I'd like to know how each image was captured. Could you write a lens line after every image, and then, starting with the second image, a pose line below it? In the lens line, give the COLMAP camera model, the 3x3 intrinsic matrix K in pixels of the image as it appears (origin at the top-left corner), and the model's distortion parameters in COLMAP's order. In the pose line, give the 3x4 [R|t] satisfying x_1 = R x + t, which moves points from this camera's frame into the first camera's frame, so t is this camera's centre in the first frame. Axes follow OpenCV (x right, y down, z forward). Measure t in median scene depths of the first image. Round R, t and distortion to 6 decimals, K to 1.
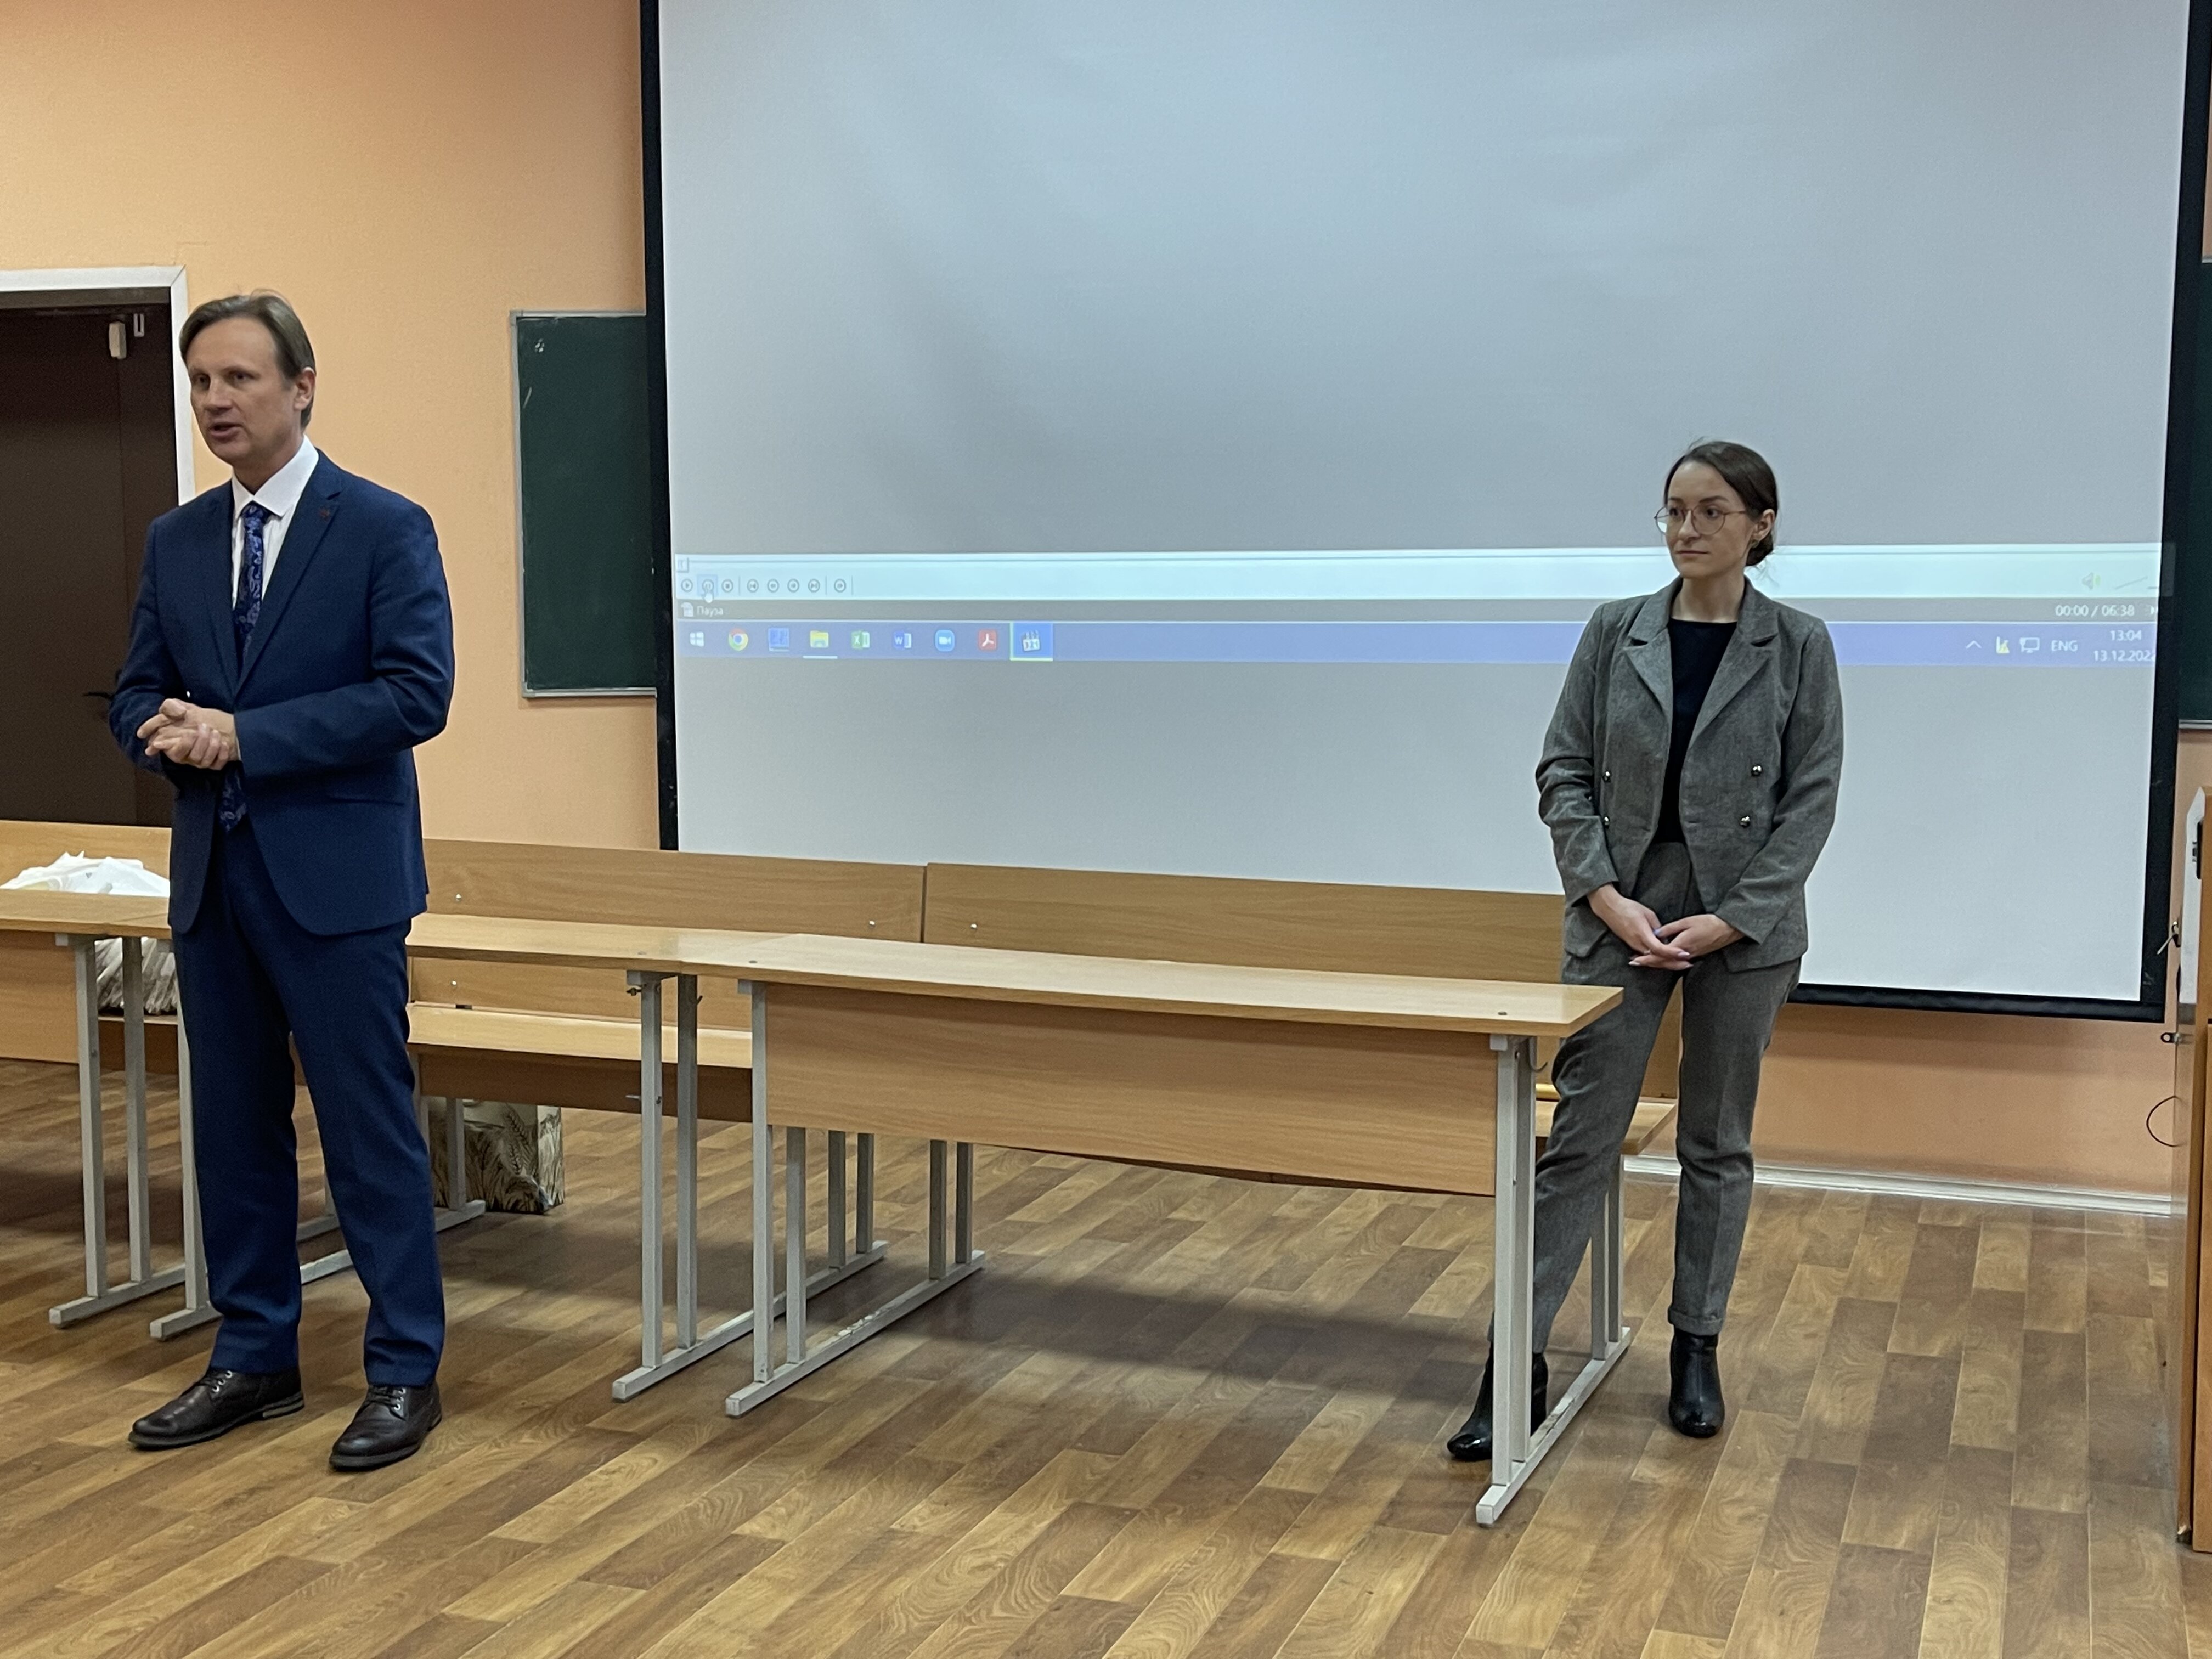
lens RADIAL K [[2549.4, 0, 1107.2], [0, 2549.4, 822.5], [0, 0, 1]] dist [0.008879, 0.030688]
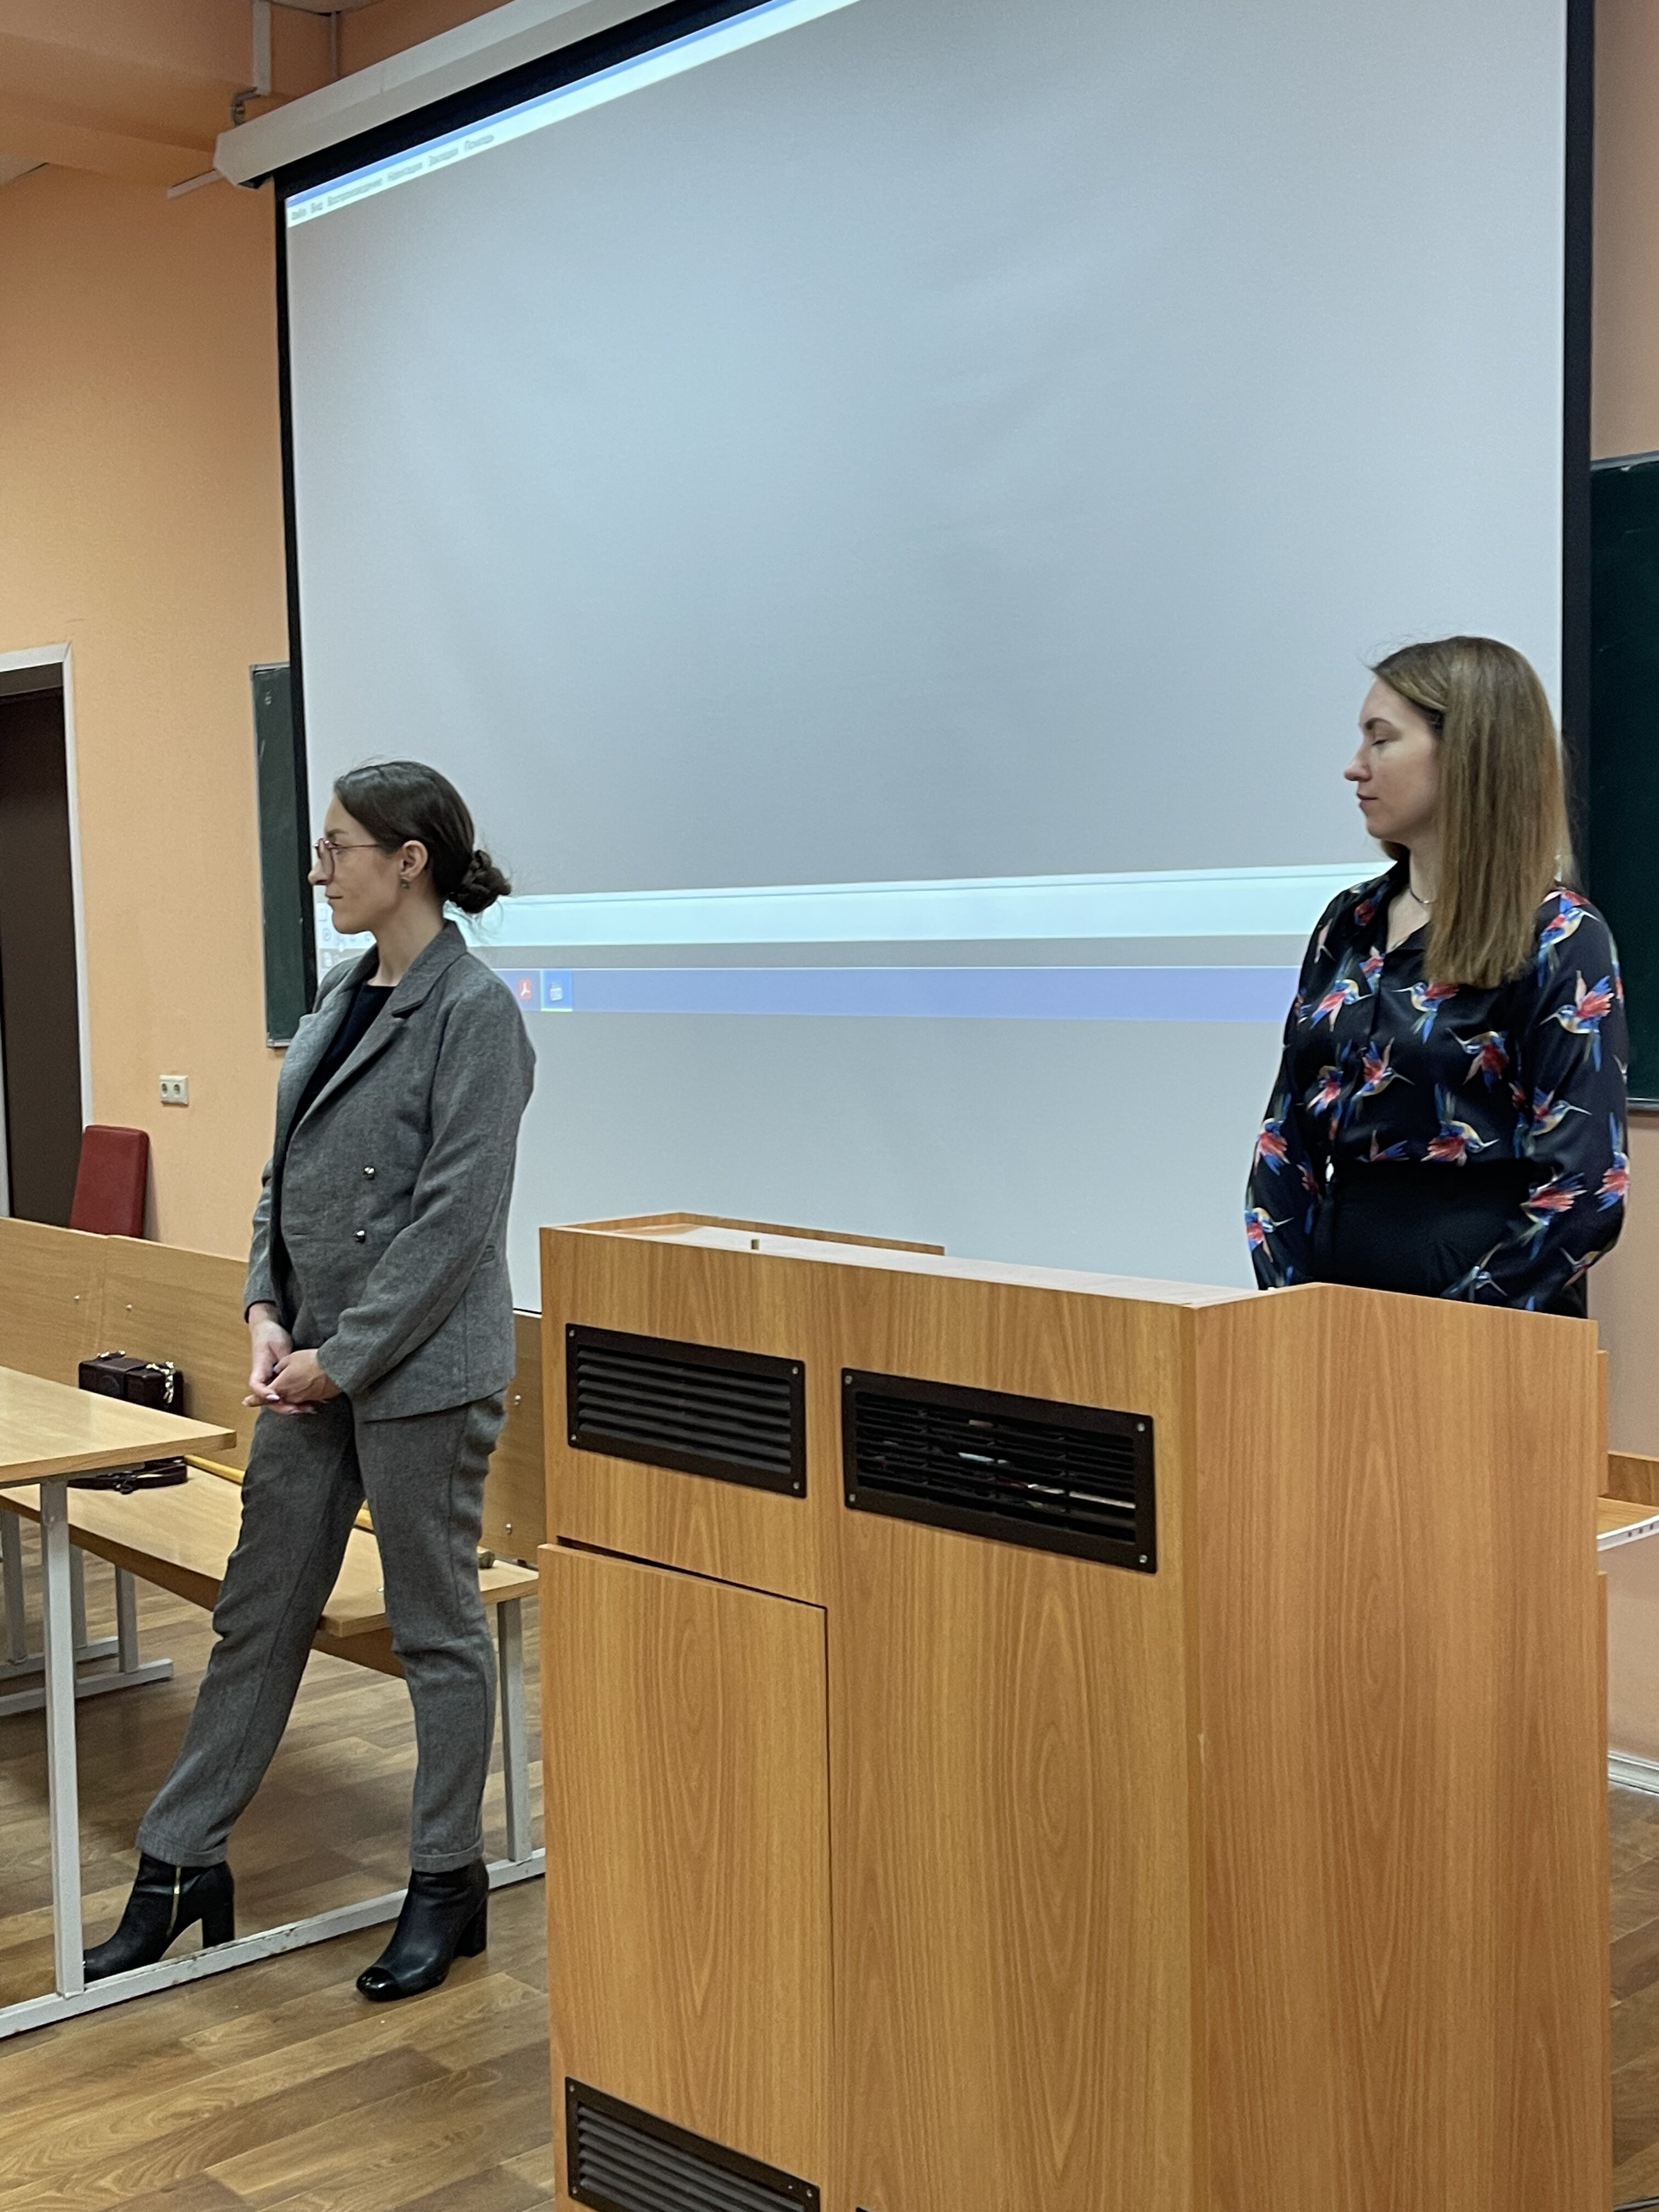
lens RADIAL K [[2549.4, 0, 828.2], [0, 2549.4, 1115.6], [0, 0, 1]] dist [0.008879, 0.030688]
pose [[0.879941, 0.013574, -0.474888, 0.755110], [-0.017555, 0.999838, -0.003950, -0.037021], [0.474758, 0.011813, 0.880037, 0.367731]]
